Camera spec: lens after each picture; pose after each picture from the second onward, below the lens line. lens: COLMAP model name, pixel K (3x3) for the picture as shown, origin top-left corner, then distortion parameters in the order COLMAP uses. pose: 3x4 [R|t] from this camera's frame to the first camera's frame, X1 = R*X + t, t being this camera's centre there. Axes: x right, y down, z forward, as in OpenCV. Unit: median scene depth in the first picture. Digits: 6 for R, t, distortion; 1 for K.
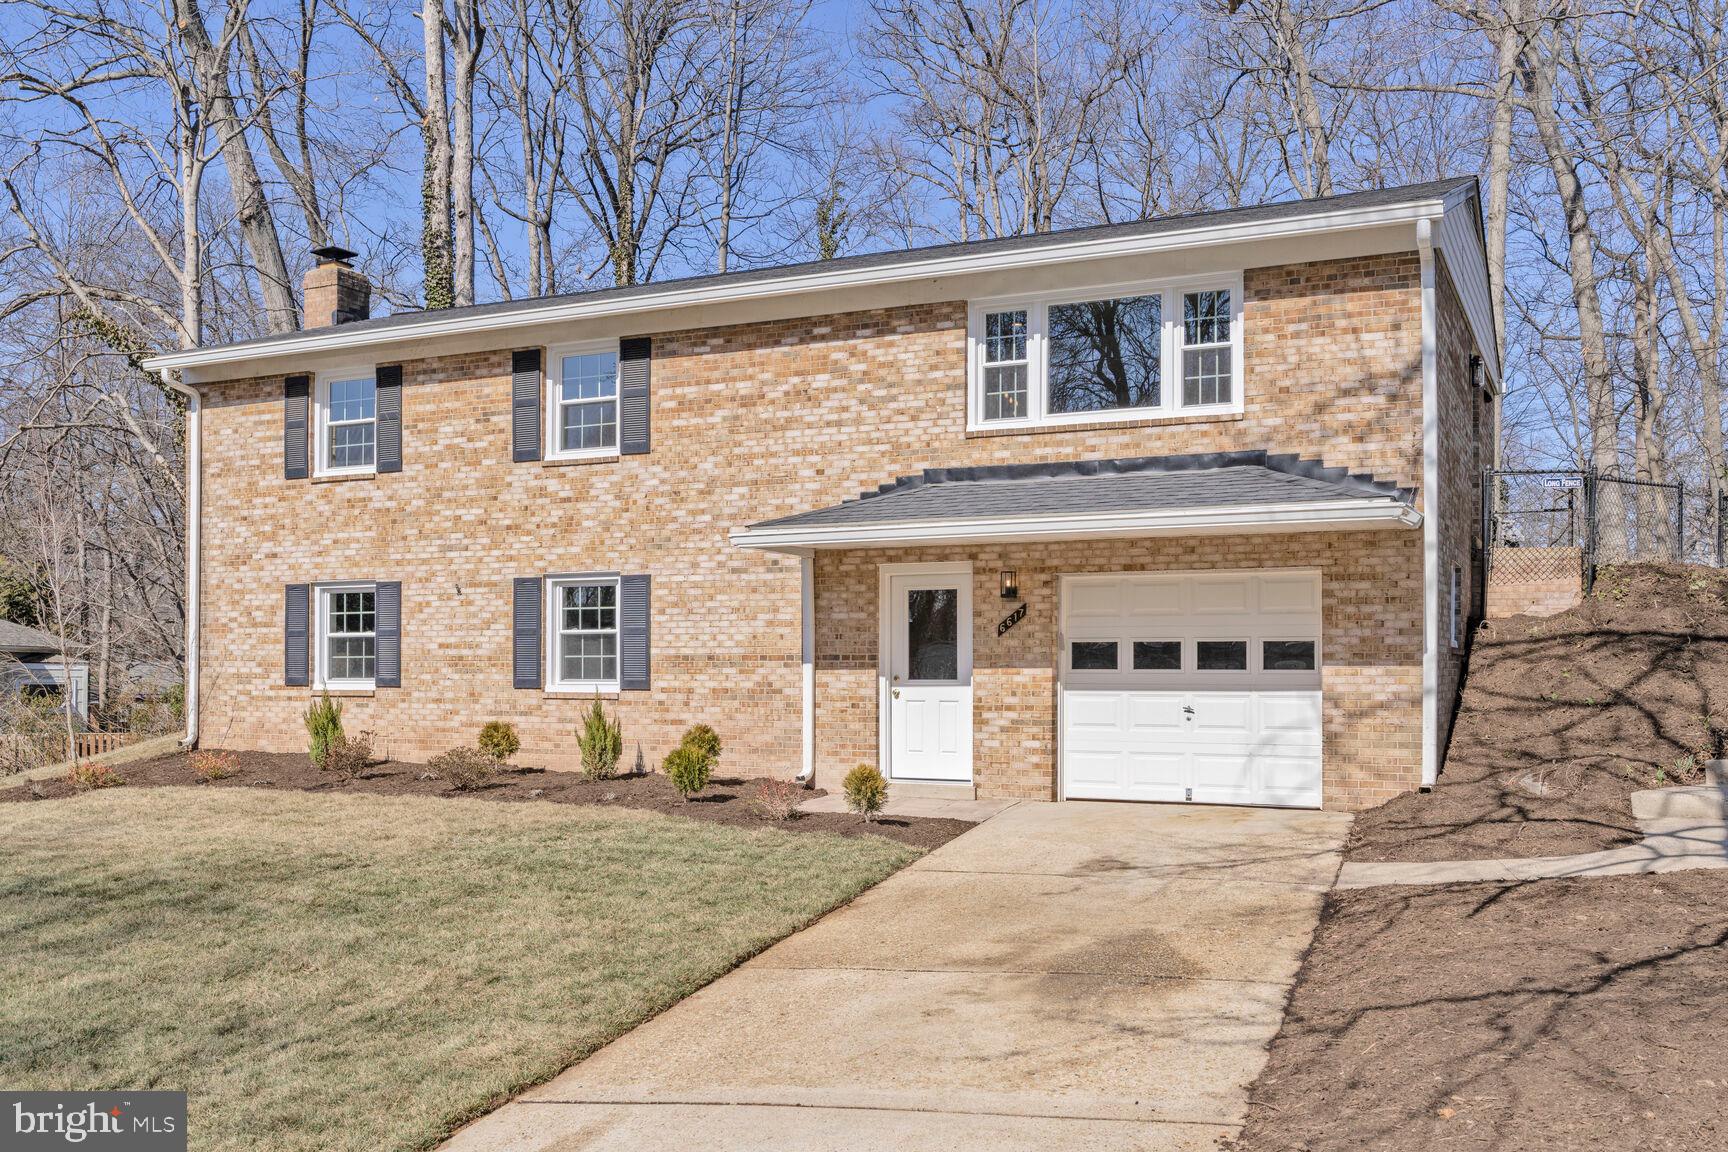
lens RADIAL K [[1542.8, 0, 864.2], [0, 1542.8, 576.2], [0, 0, 1]] dist [0.012088, 0.004418]
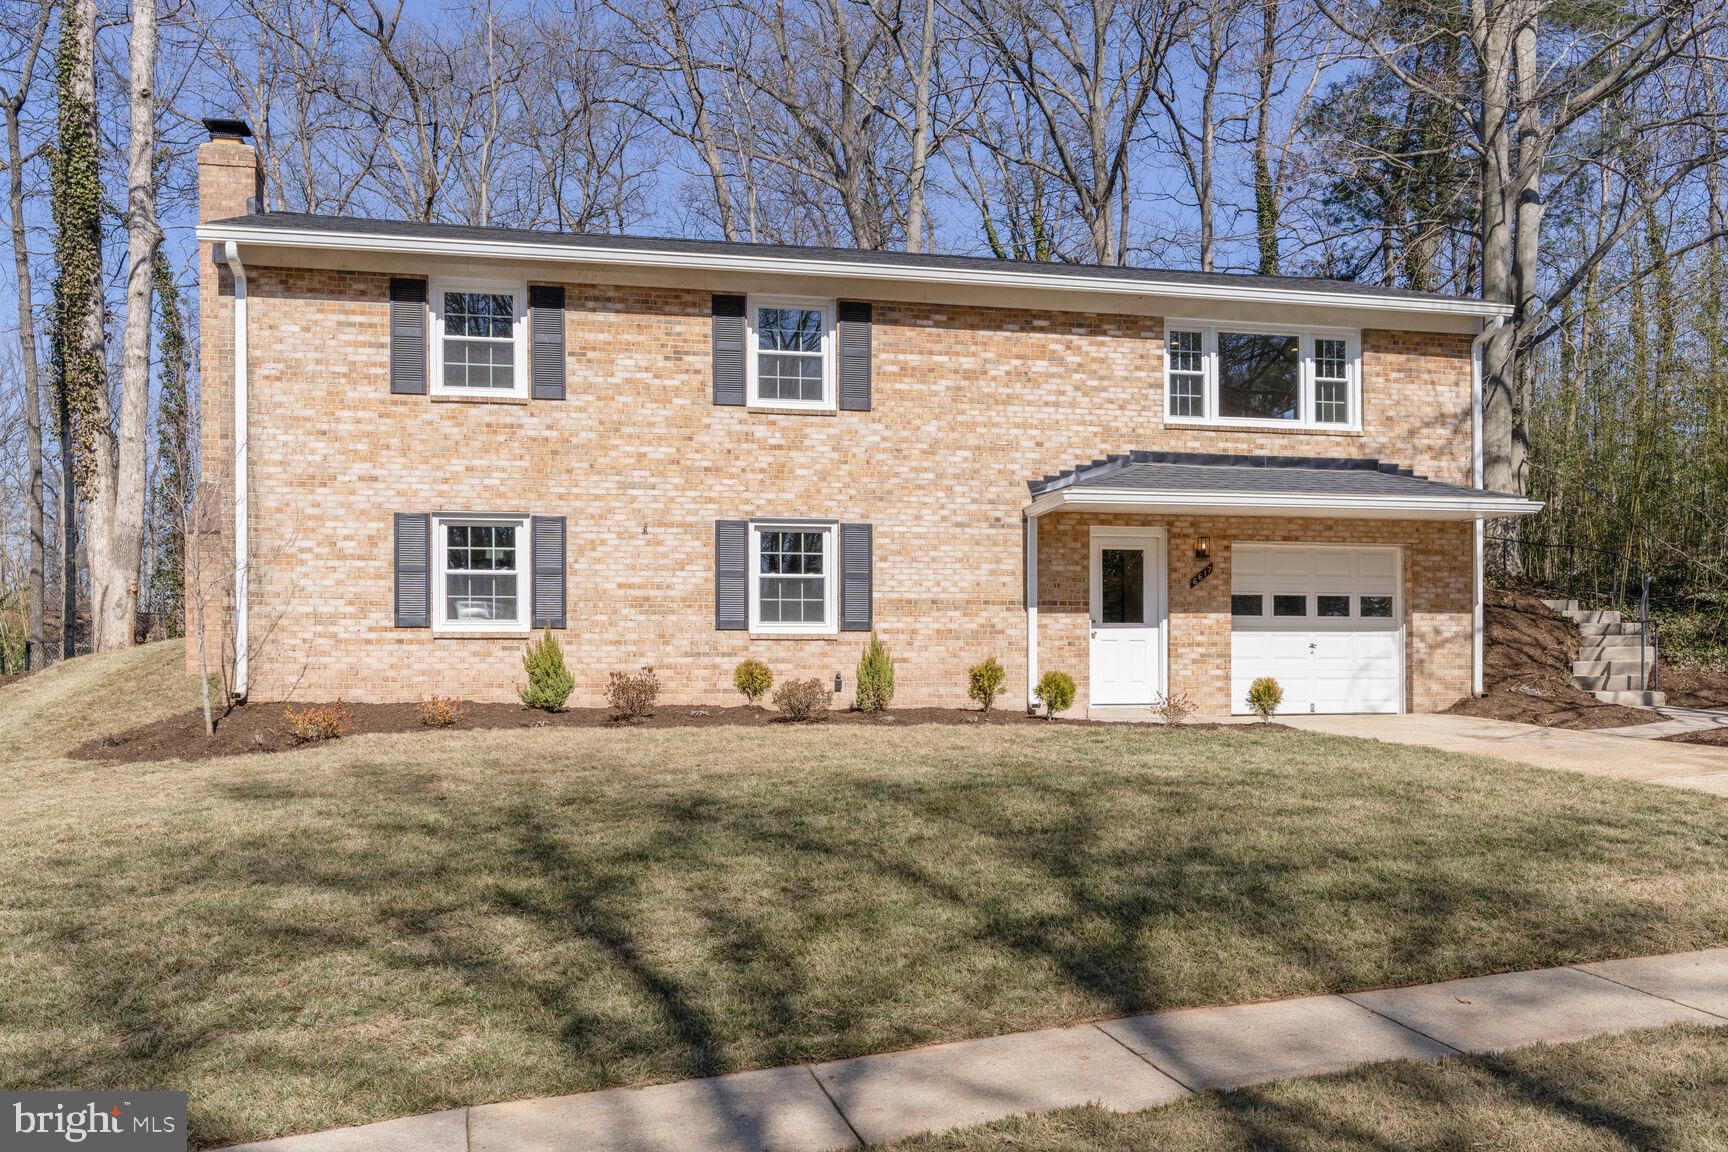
lens RADIAL K [[1495.0, 0, 863.9], [0, 1495.0, 578.4], [0, 0, 1]] dist [0.012405, 0.011839]
pose [[0.780879, 0.032996, 0.623811, -0.811822], [-0.037093, 0.999291, -0.006424, 0.044811], [-0.623581, -0.018122, 0.781549, 0.191847]]
